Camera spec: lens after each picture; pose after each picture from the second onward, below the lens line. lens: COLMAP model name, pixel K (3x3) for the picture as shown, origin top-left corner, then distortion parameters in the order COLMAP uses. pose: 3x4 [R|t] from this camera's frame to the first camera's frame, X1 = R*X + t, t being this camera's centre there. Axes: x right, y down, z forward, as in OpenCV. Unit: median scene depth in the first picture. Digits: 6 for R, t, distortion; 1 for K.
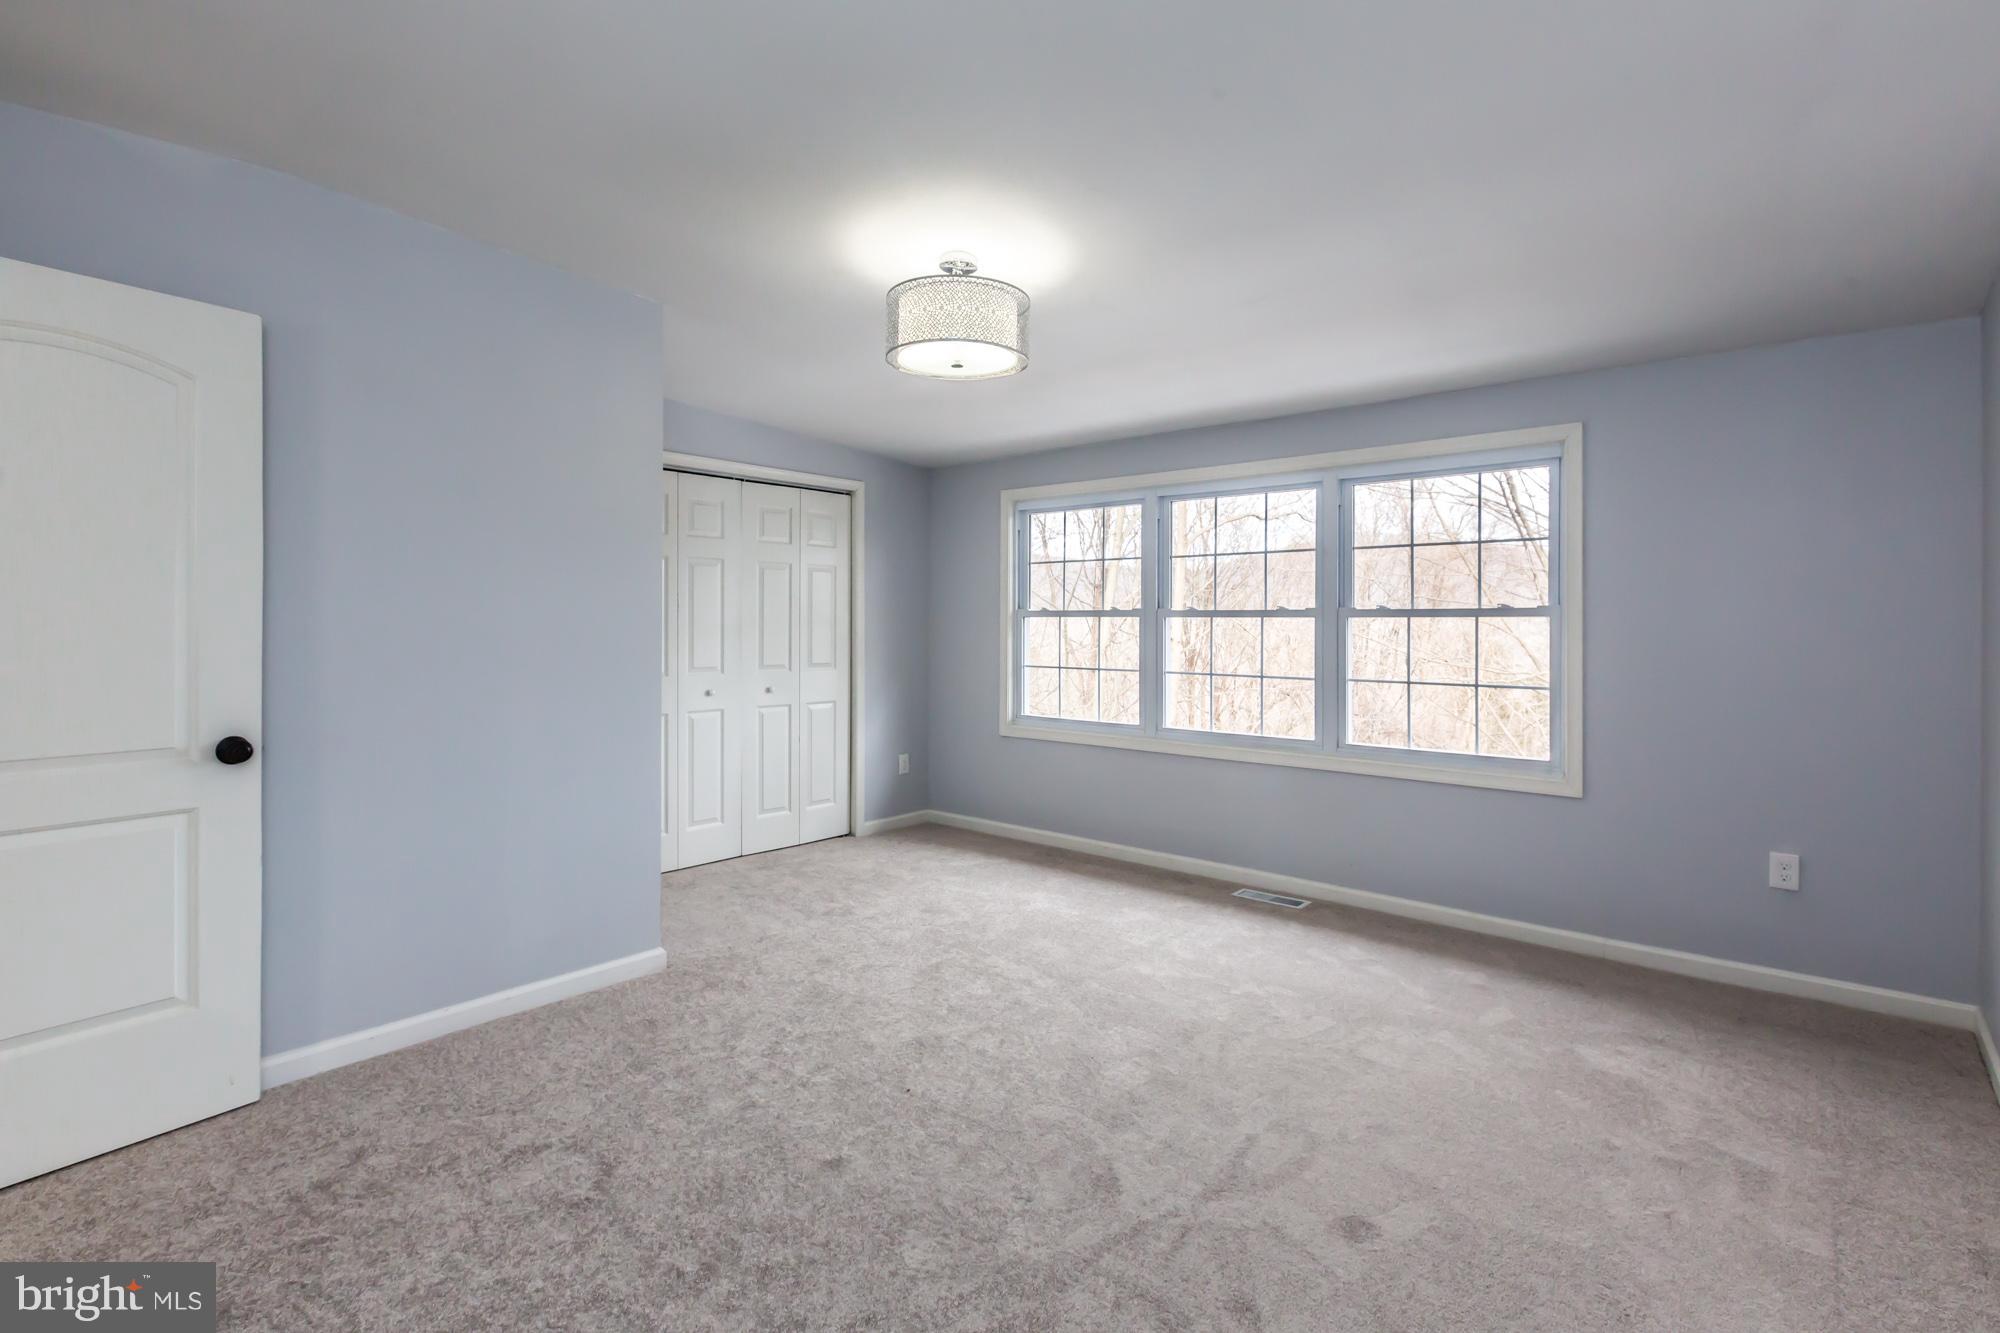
lens RADIAL K [[949.6, 0, 997.1], [0, 949.6, 625.4], [0, 0, 1]] dist [0.000695, 0.000103]
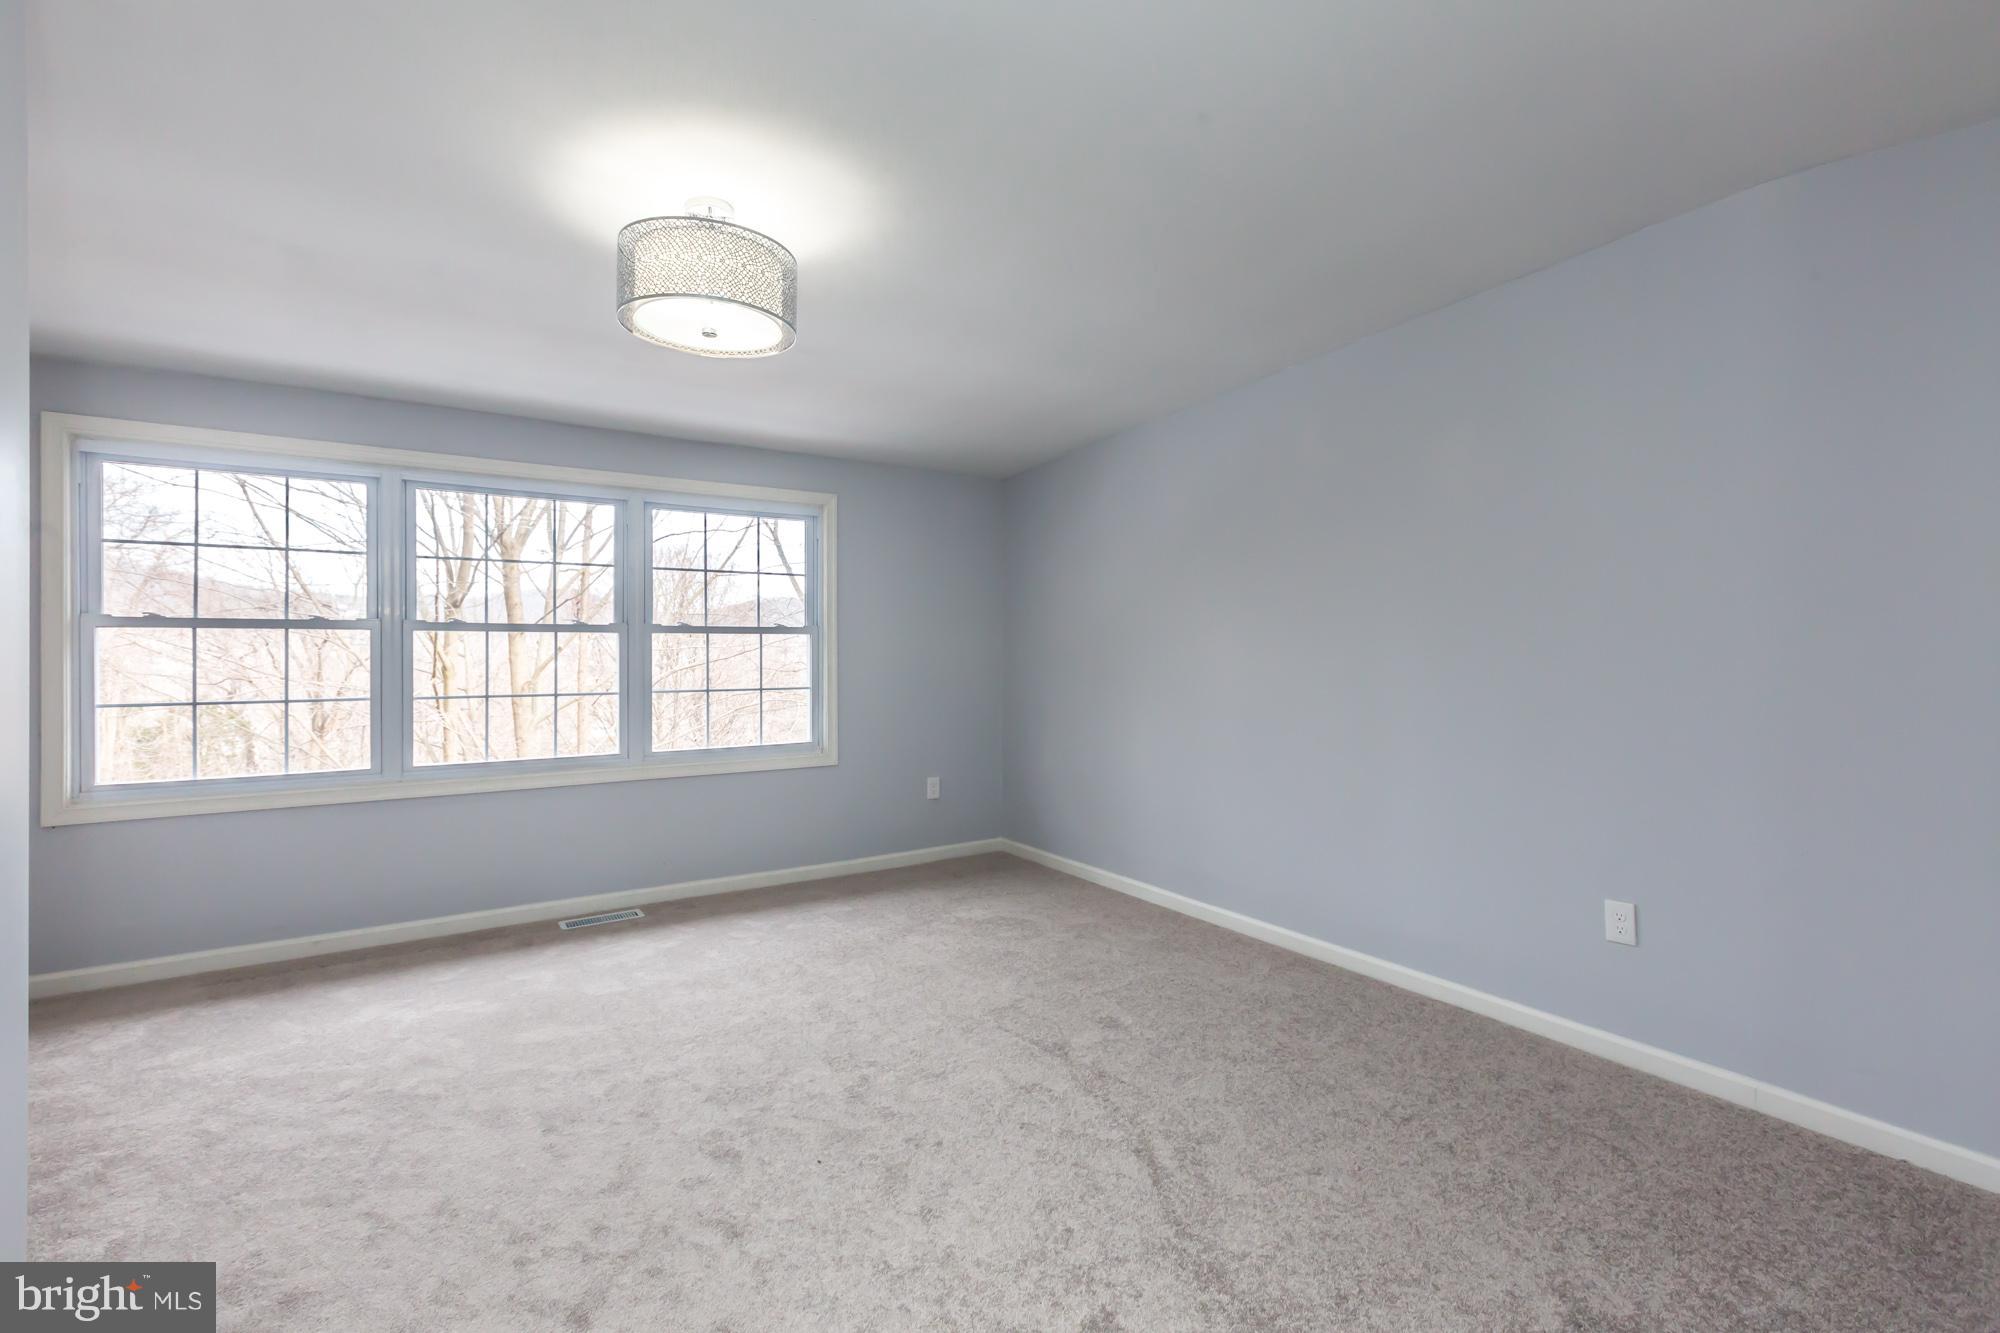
lens RADIAL K [[916.1, 0, 993.5], [0, 916.1, 645.6], [0, 0, 1]] dist [-0.002262, -0.000289]
pose [[0.243100, -0.000776, 0.970001, -0.570212], [0.002179, 0.999998, 0.000254, 0.006440], [-0.969999, 0.002052, 0.243101, 0.409645]]
